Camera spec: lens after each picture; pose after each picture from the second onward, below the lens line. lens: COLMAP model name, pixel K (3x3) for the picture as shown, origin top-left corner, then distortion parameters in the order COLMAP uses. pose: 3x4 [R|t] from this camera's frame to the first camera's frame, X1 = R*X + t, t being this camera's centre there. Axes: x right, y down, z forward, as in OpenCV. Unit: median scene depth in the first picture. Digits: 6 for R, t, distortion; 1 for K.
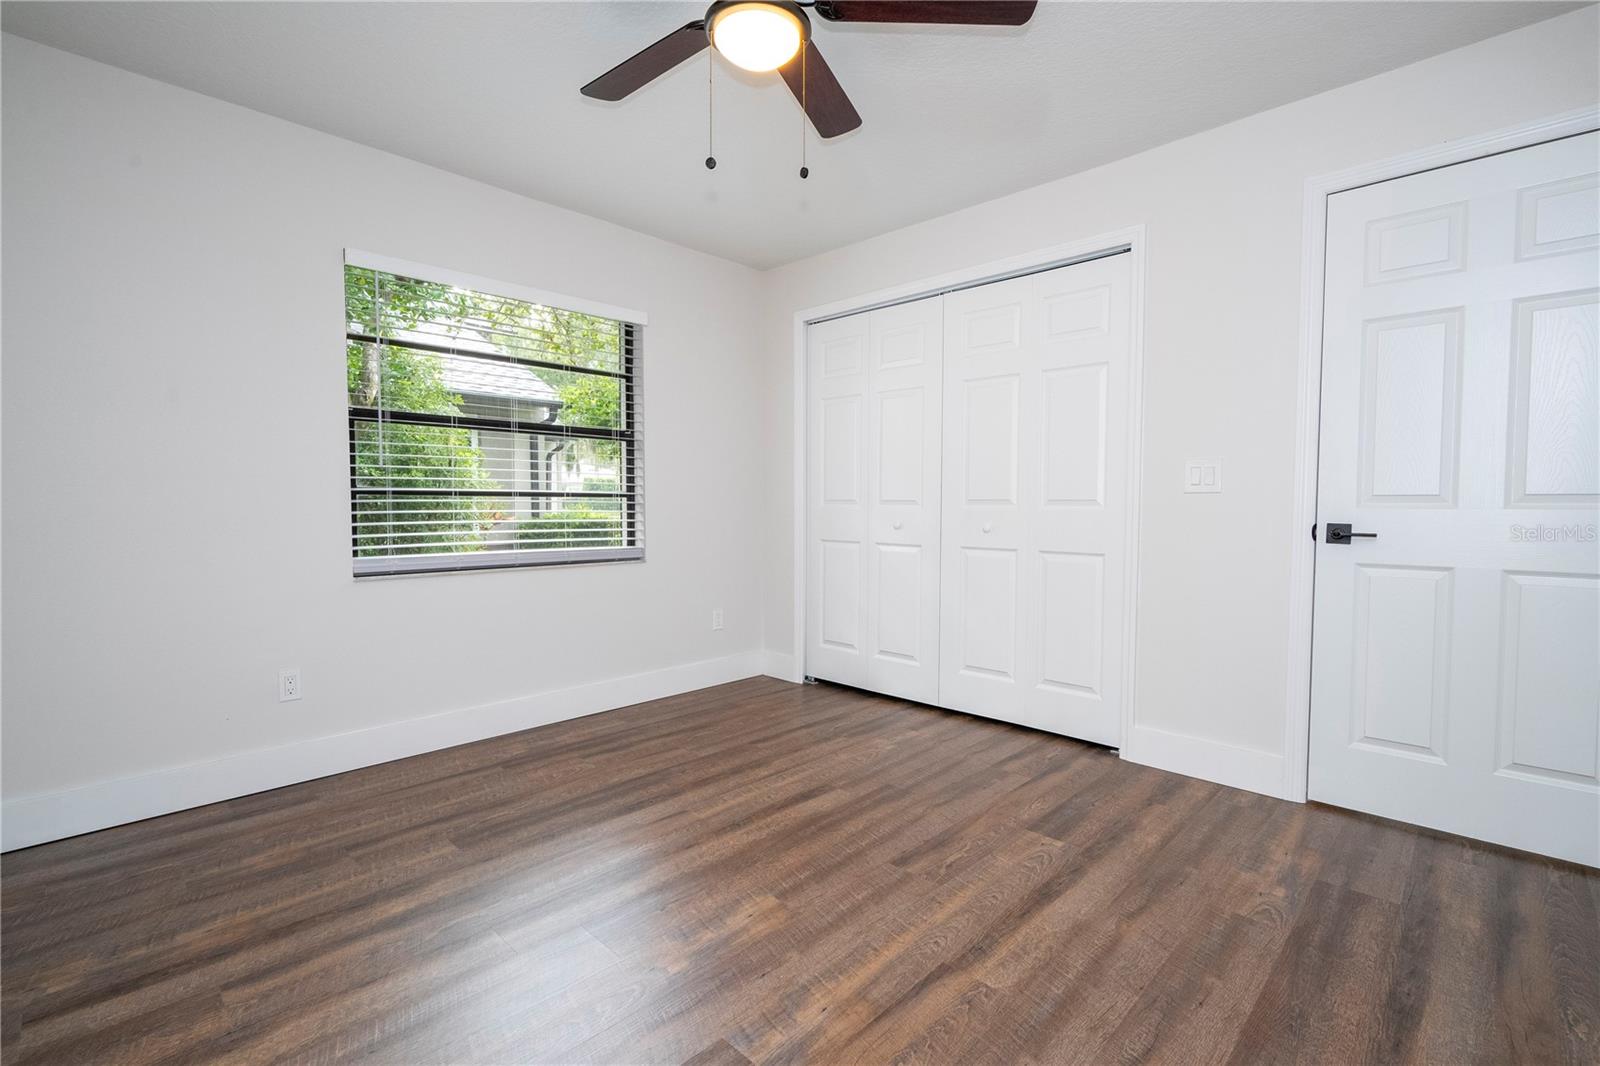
lens RADIAL K [[725.8, 0, 800.0], [0, 725.8, 533.0], [0, 0, 1]] dist [-0.033306, 0.015201]
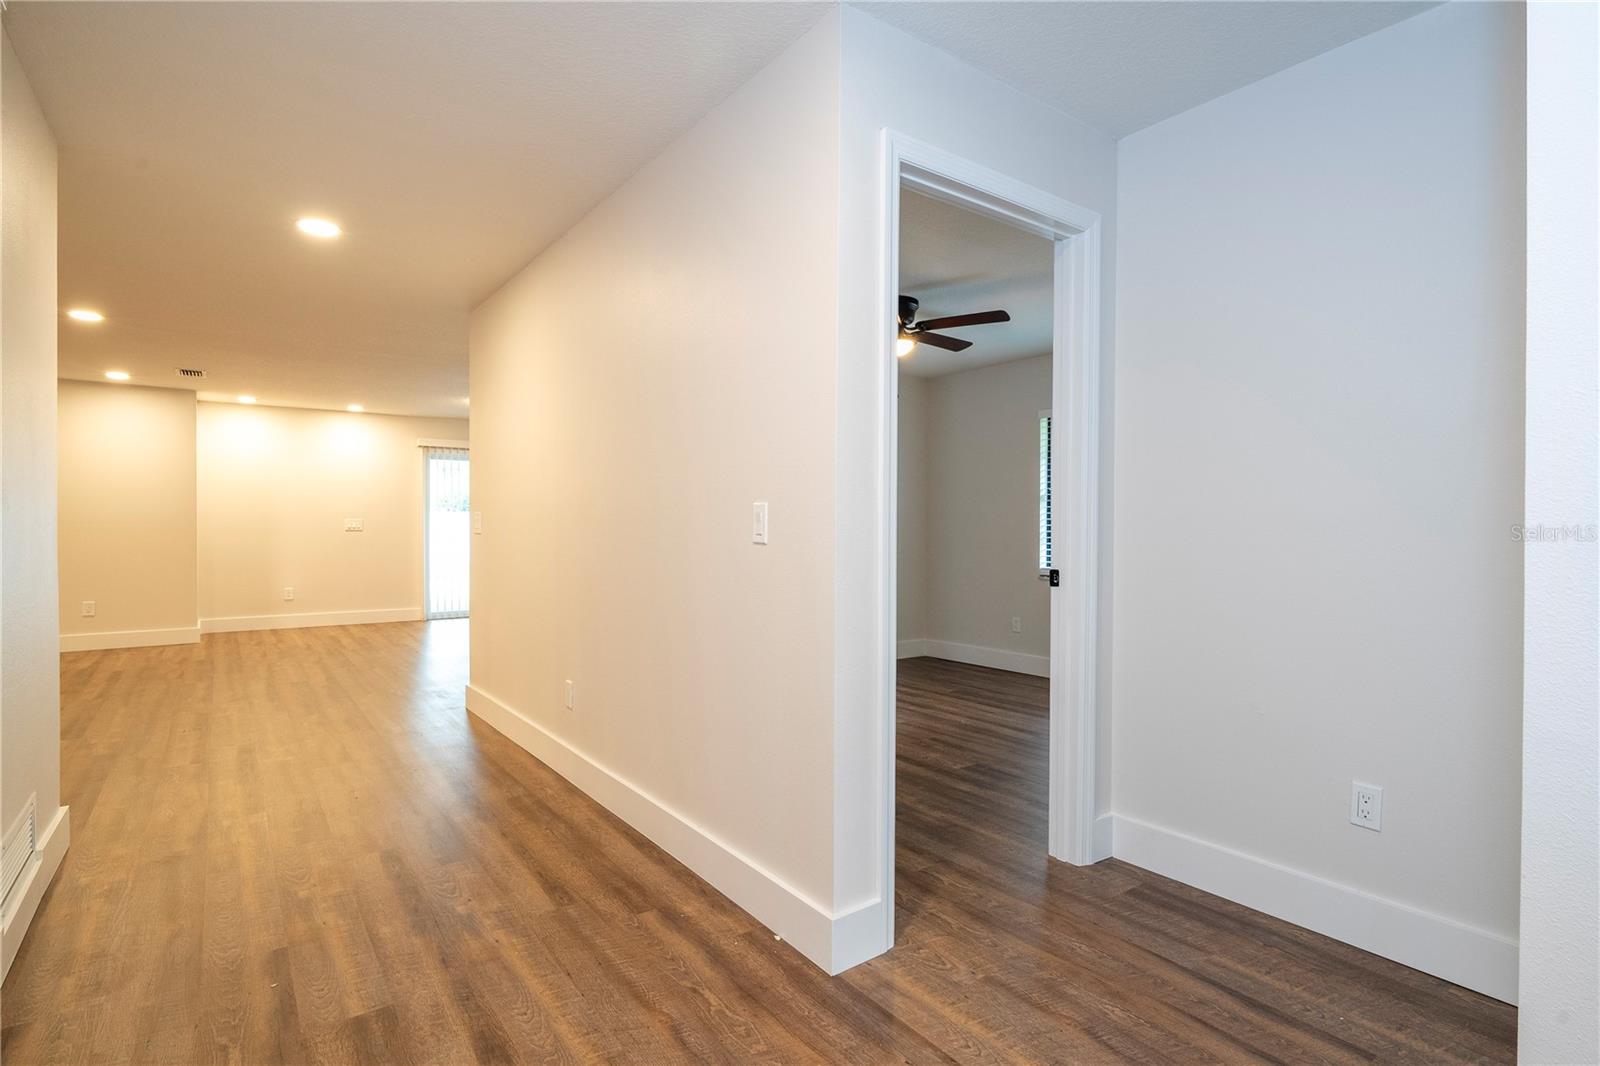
lens RADIAL K [[797.8, 0, 800.0], [0, 797.8, 533.0], [0, 0, 1]] dist [-0.000233, -0.000013]
pose [[-0.165089, 0.005836, -0.986261, 2.002339], [-0.046395, 0.998830, 0.013676, -0.072178], [0.985187, 0.048015, -0.164625, 0.888254]]
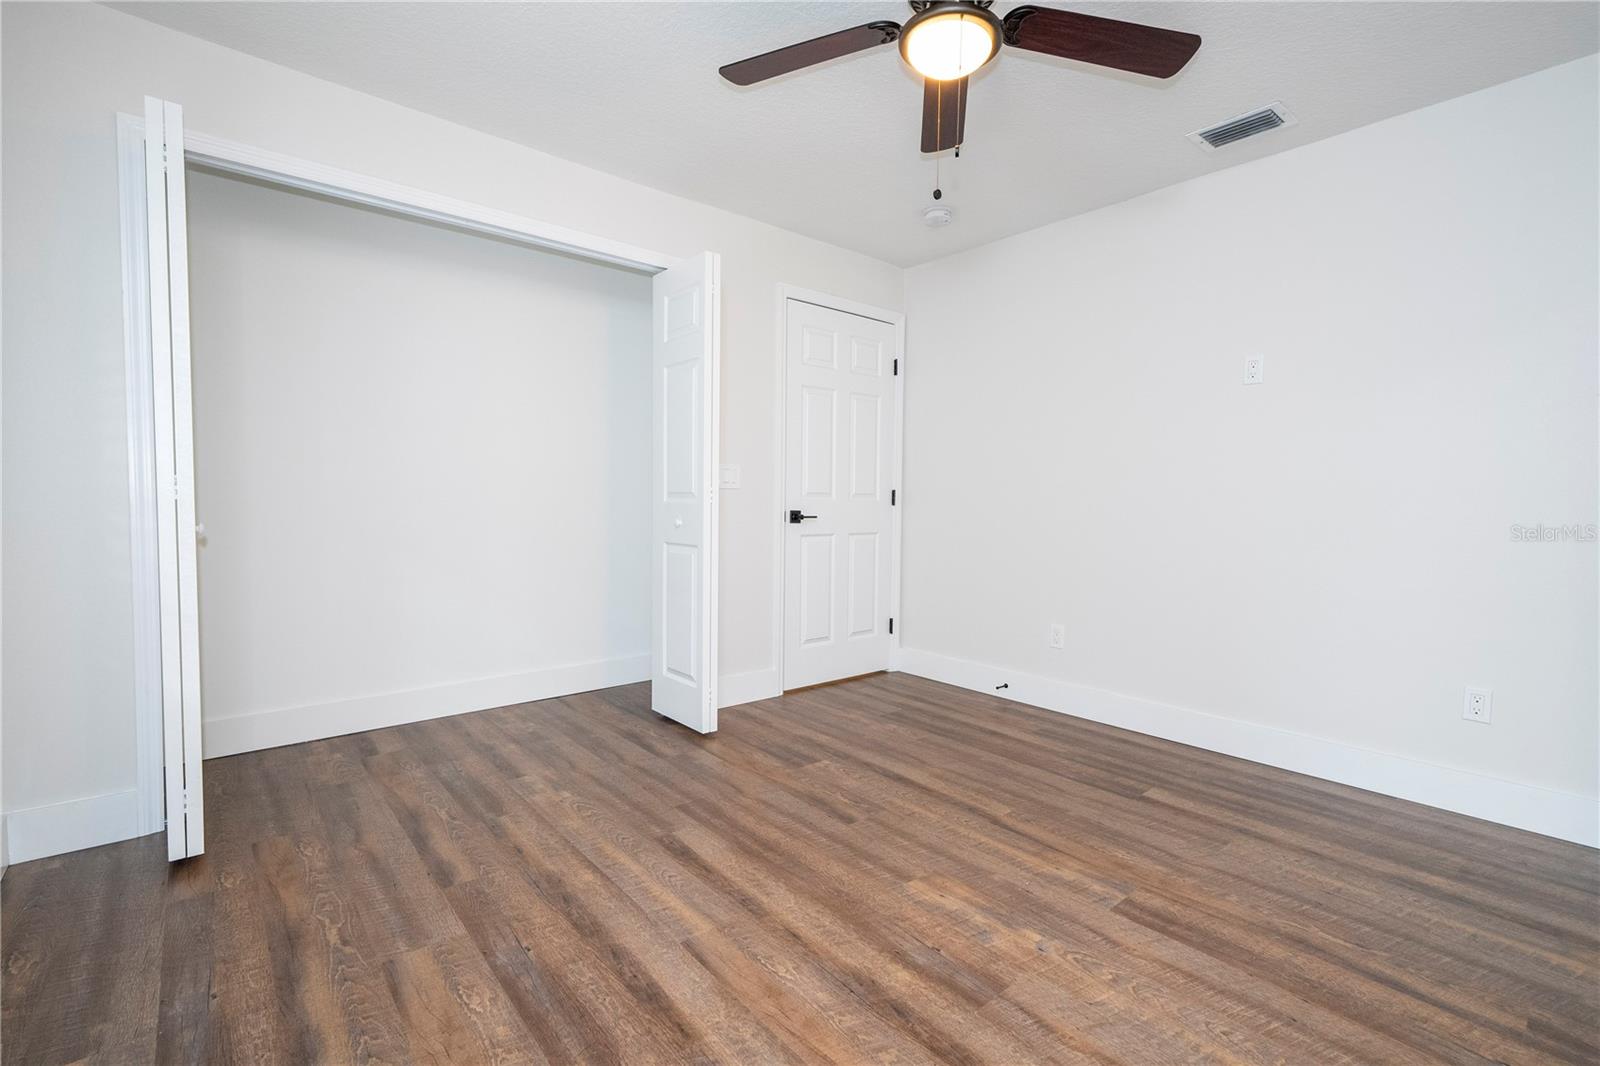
lens RADIAL K [[725.8, 0, 800.0], [0, 725.8, 533.0], [0, 0, 1]] dist [-0.033306, 0.015201]
pose [[0.095460, -0.051541, 0.994098, -0.878887], [0.037469, 0.998137, 0.048152, -0.041980], [-0.994728, 0.032651, 0.097213, 0.867741]]
